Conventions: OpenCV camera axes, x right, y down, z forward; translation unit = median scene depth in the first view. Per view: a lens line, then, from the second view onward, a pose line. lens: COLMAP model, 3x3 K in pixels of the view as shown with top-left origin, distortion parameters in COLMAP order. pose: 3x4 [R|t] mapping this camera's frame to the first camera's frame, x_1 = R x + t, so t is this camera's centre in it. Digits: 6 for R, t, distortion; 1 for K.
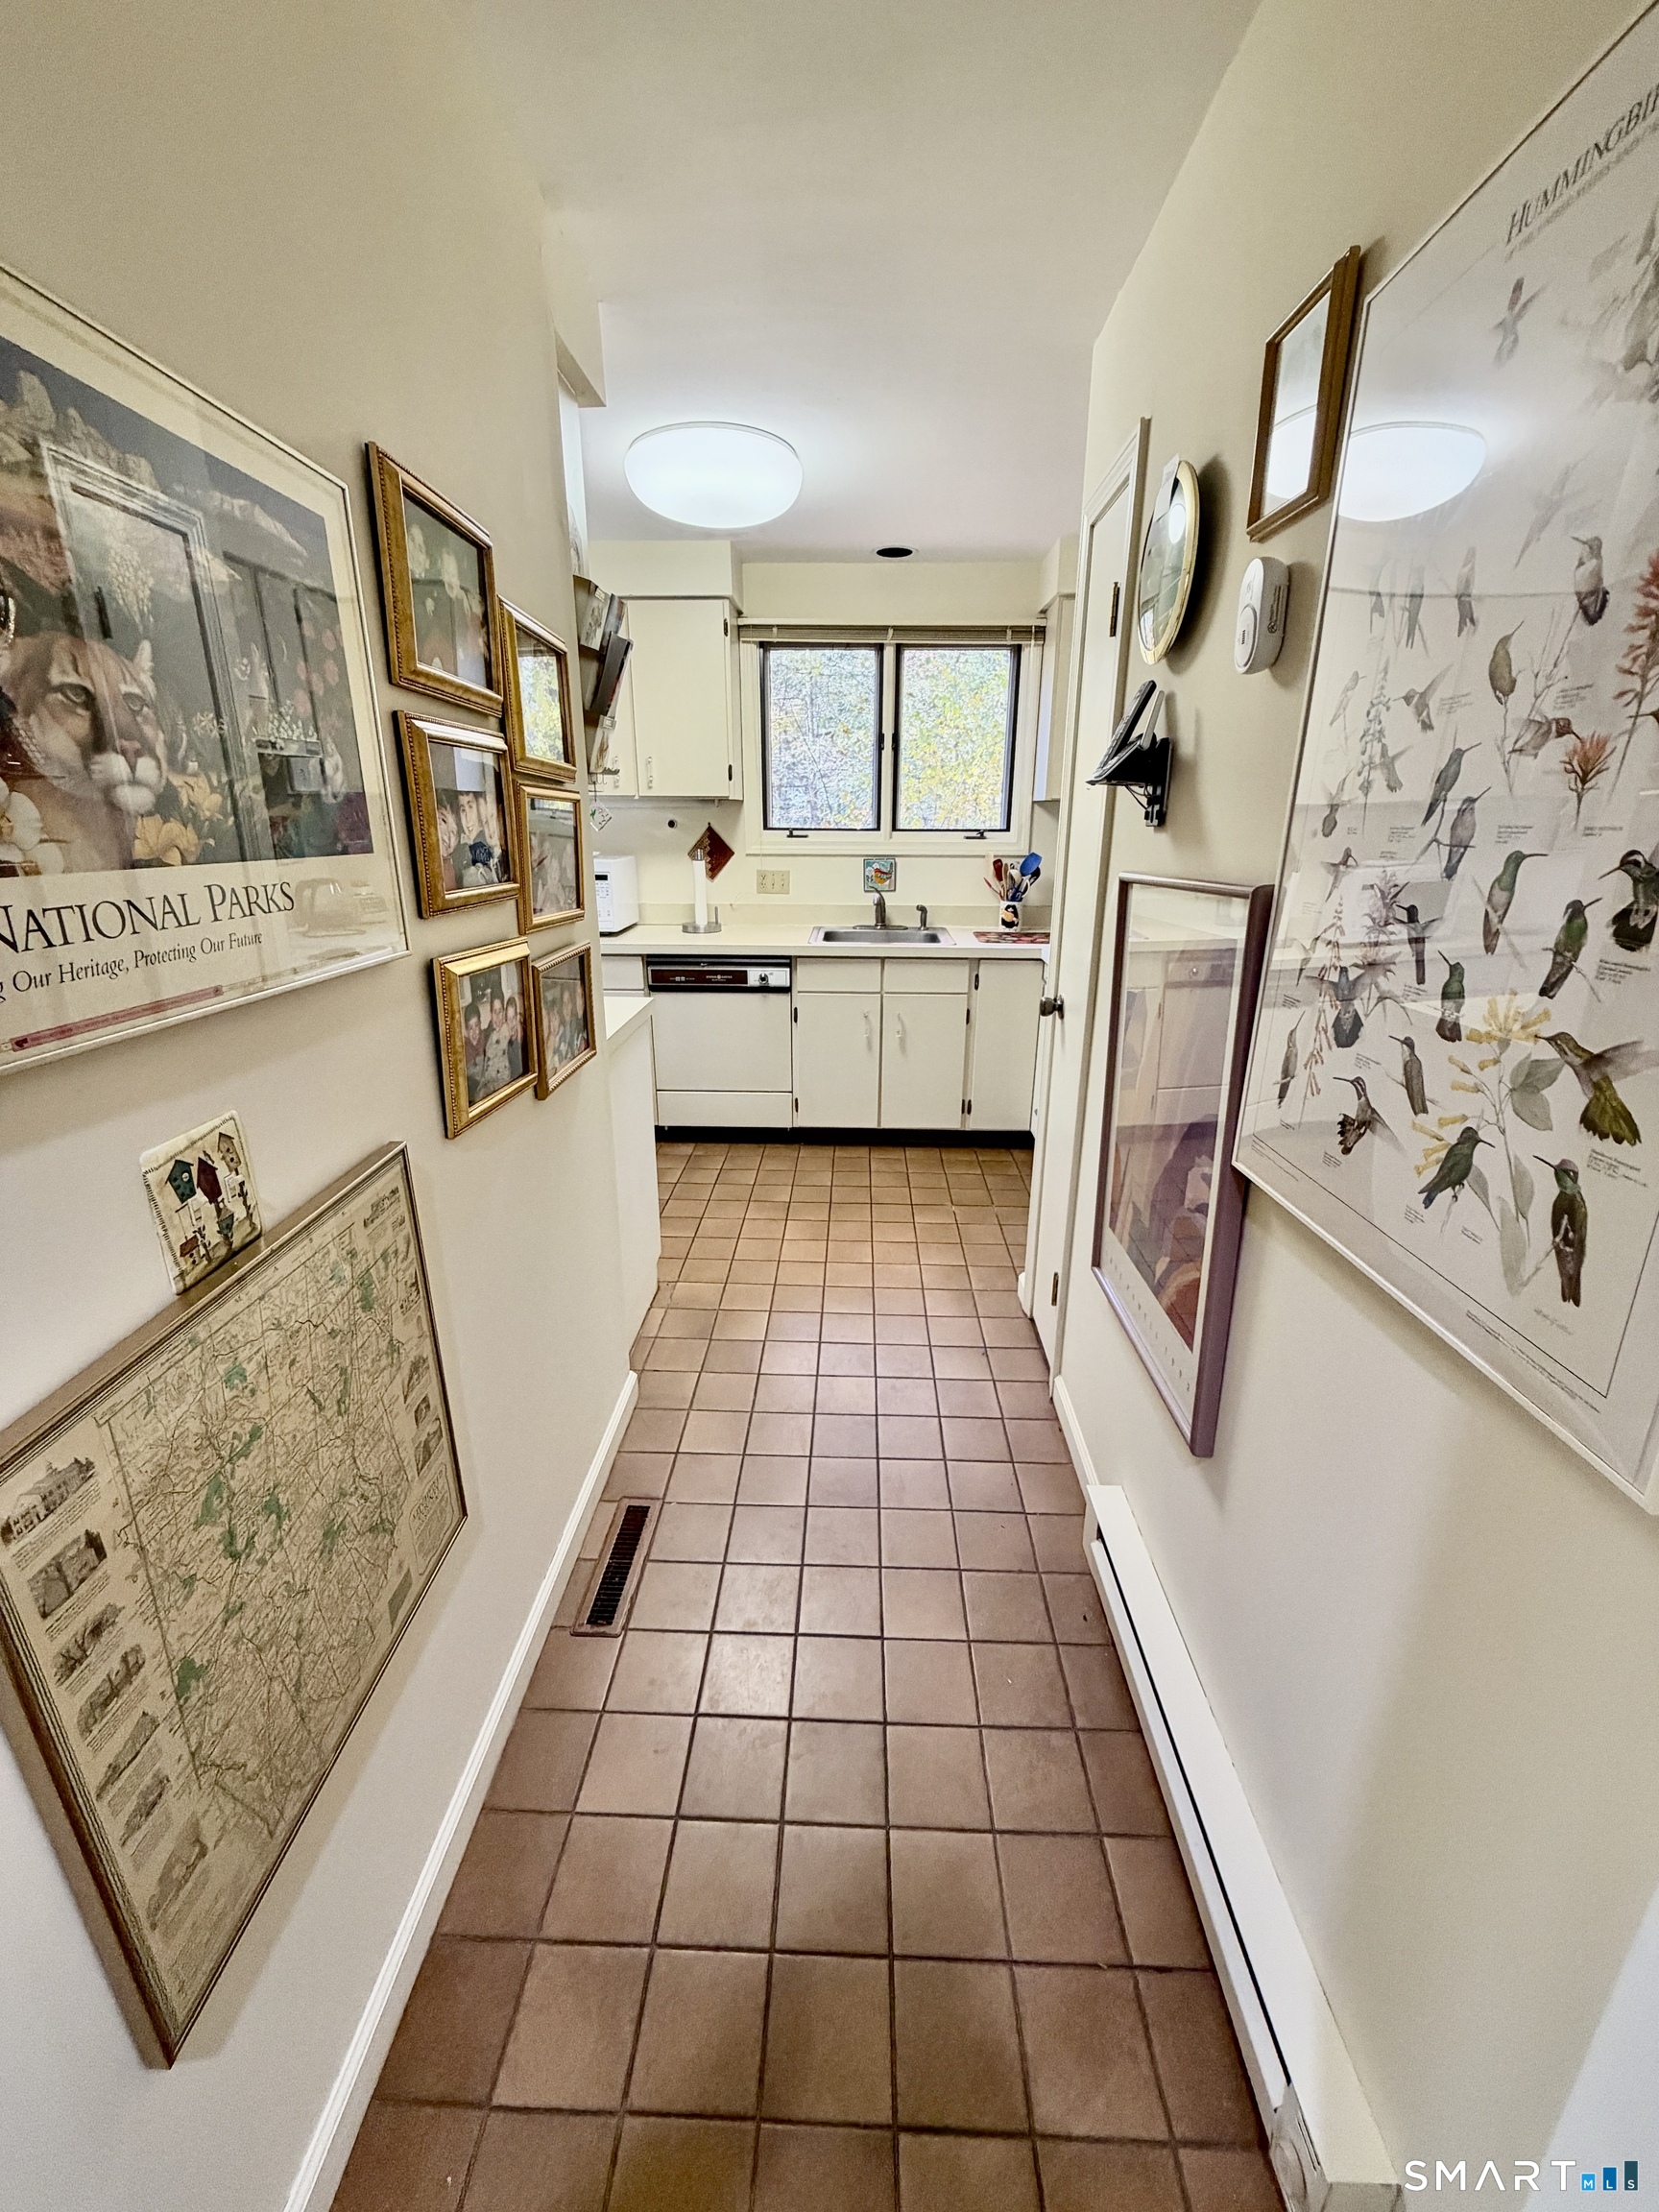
lens RADIAL K [[882.3, 0, 823.7], [0, 882.3, 1104.1], [0, 0, 1]] dist [-0.000046, 0.000127]
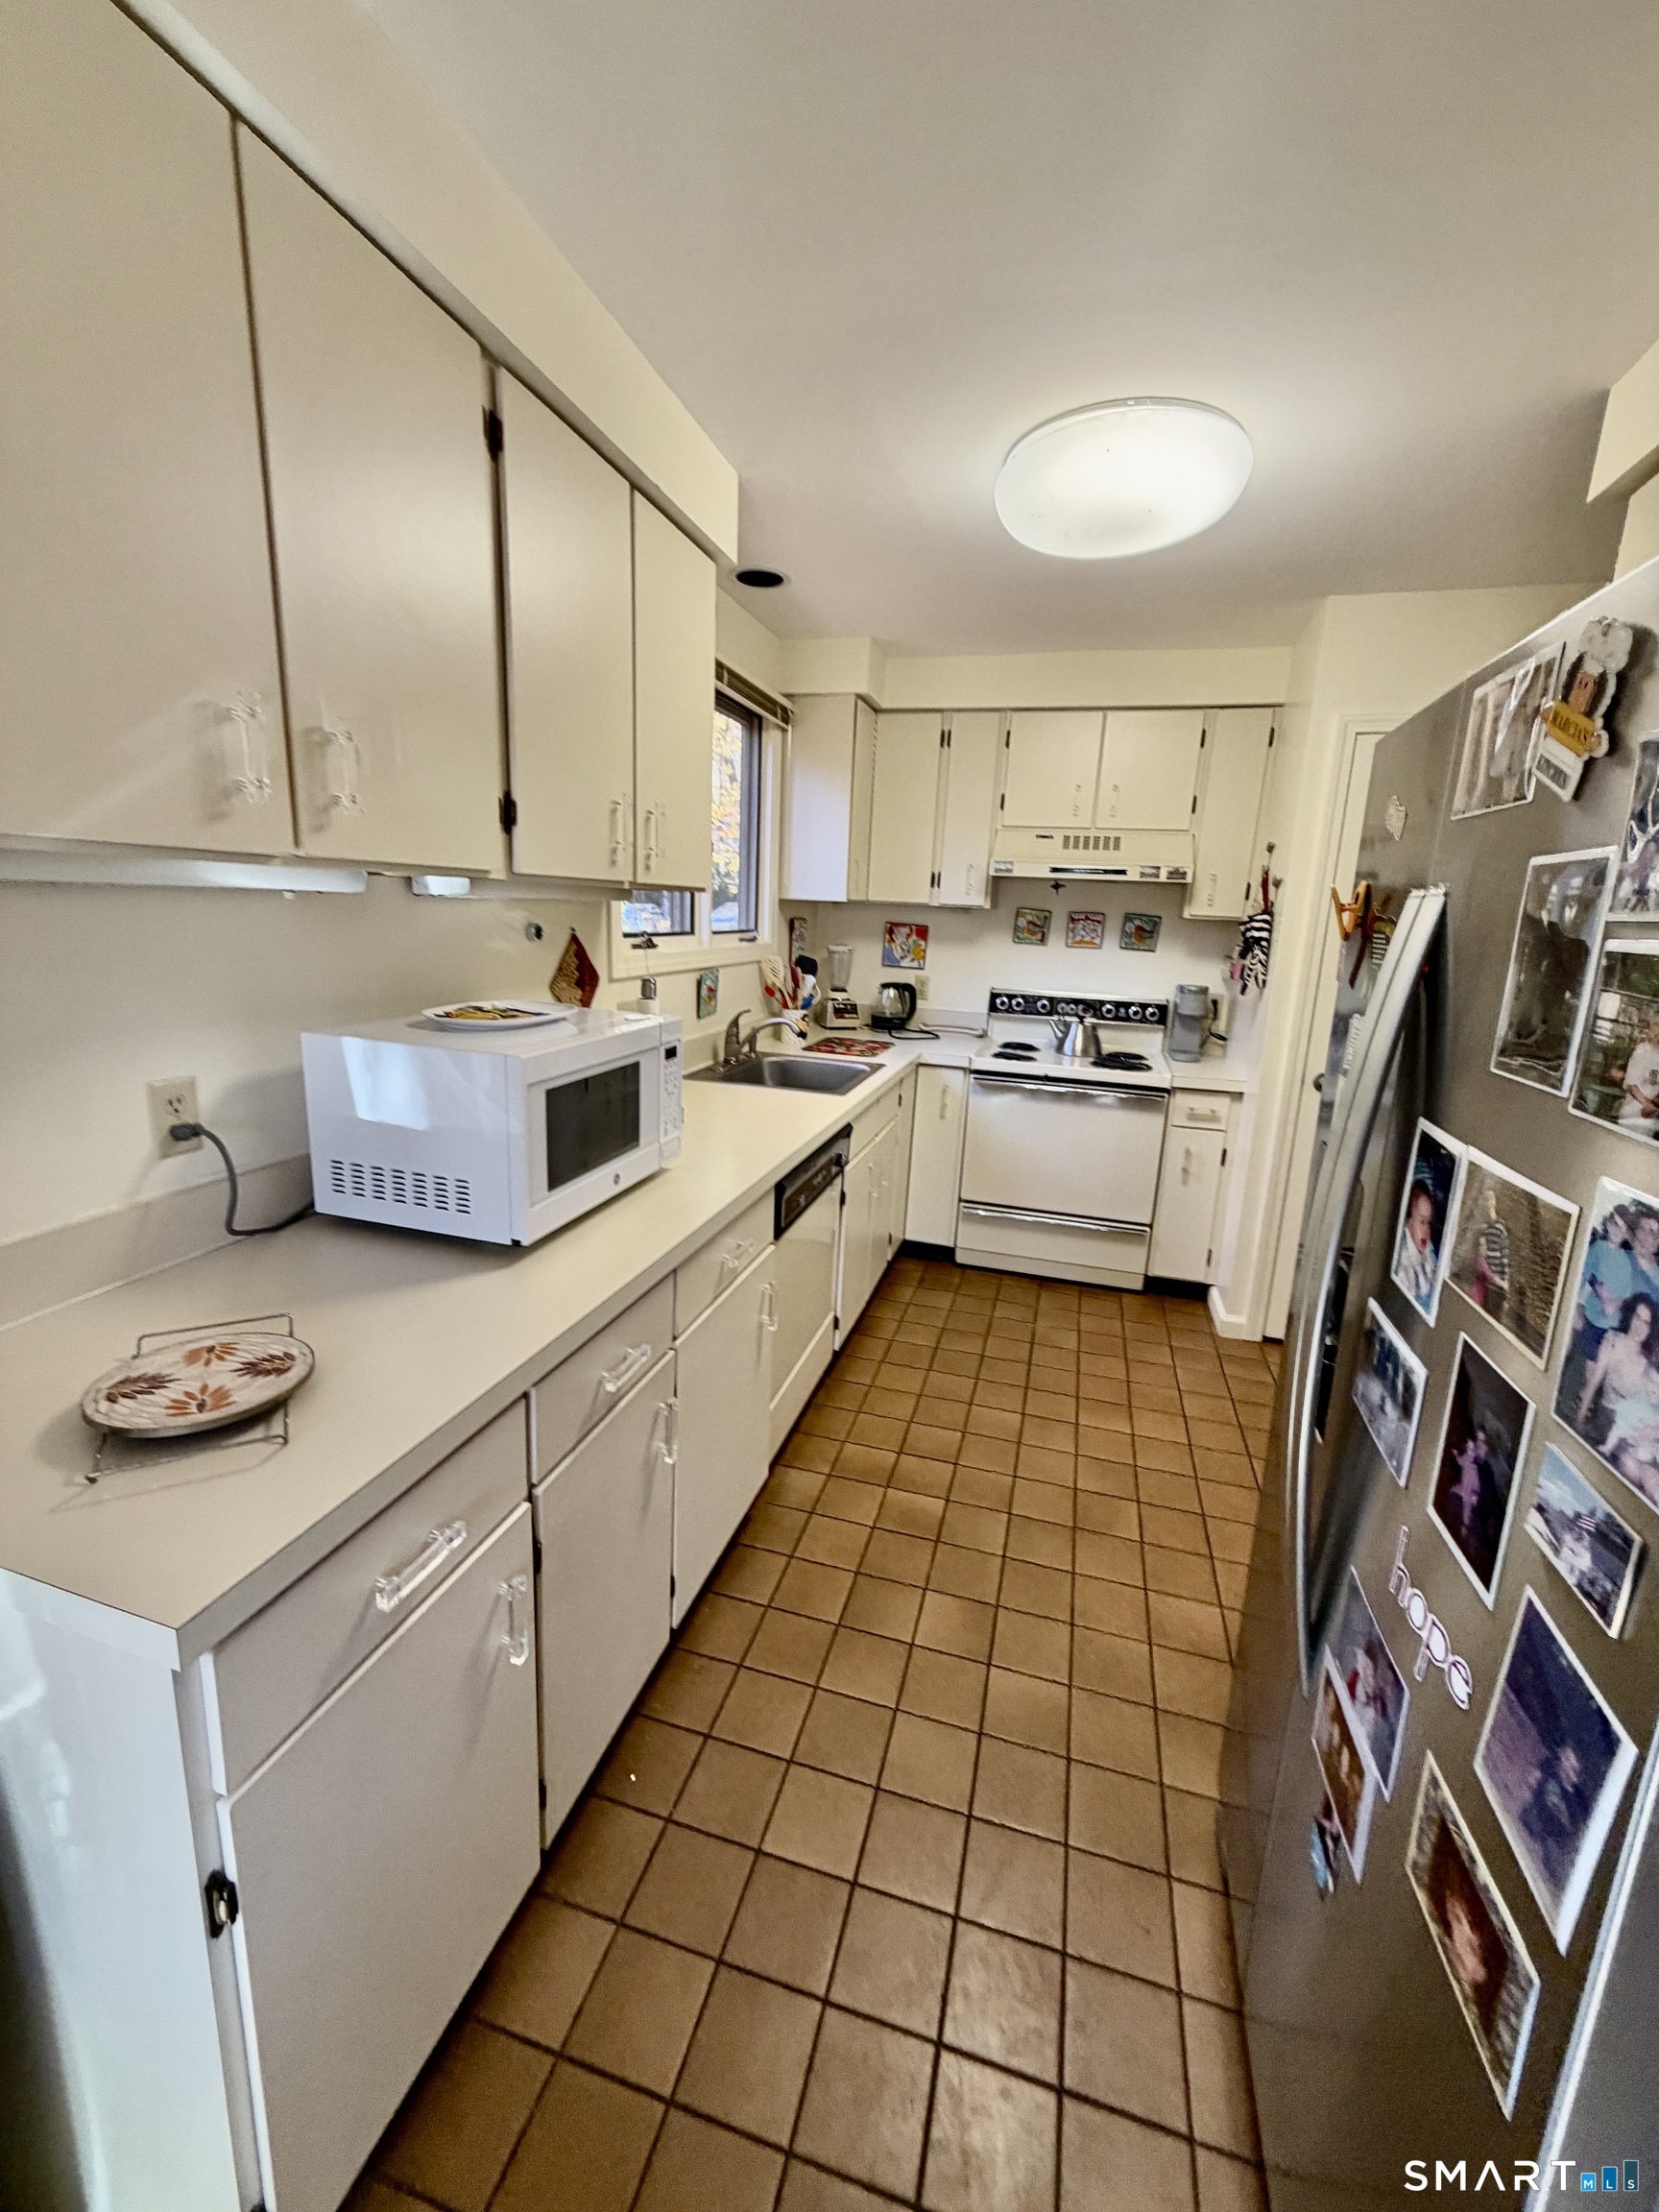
lens RADIAL K [[882.3, 0, 823.7], [0, 882.3, 1104.1], [0, 0, 1]] dist [-0.000046, 0.000127]
pose [[0.236387, -0.194816, 0.951929, -0.658909], [0.258824, 0.956922, 0.131565, -0.257513], [-0.936553, 0.215282, 0.276627, 0.758437]]
